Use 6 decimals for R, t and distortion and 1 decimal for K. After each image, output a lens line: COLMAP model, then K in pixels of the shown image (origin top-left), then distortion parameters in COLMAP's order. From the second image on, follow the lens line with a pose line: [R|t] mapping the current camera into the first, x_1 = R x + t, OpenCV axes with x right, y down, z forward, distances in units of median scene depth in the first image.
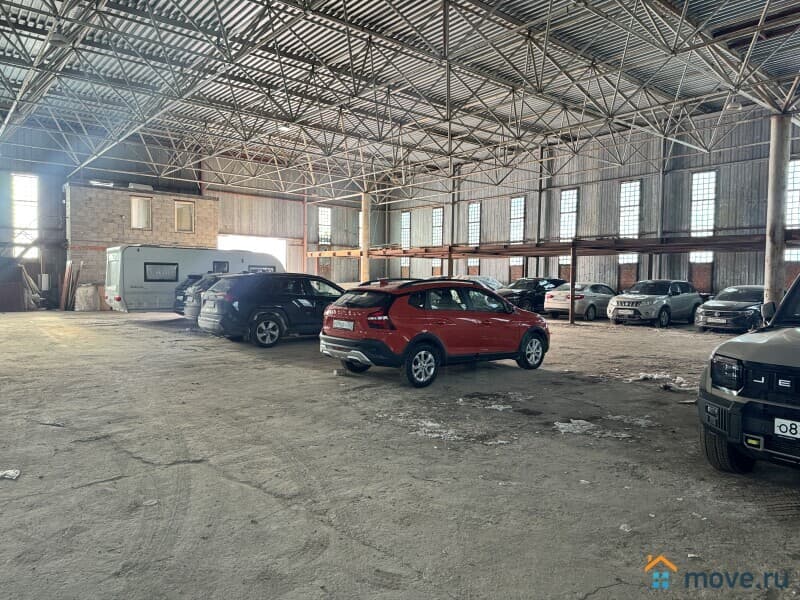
lens RADIAL K [[562.4, 0, 404.4], [0, 562.4, 300.6], [0, 0, 1]] dist [0.093758, -0.102923]
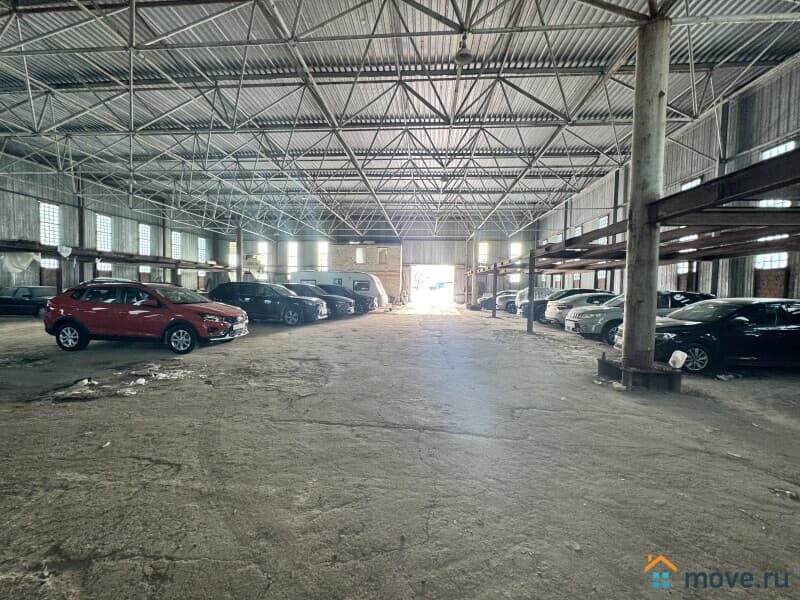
lens RADIAL K [[312.1, 0, 401.8], [0, 312.1, 300.4], [0, 0, 1]] dist [0.000452, 0.000024]
pose [[0.722867, 0.028237, -0.690410, 0.416095], [-0.035855, 0.999351, 0.003332, -0.009028], [0.690056, 0.022346, 0.723410, 0.350180]]
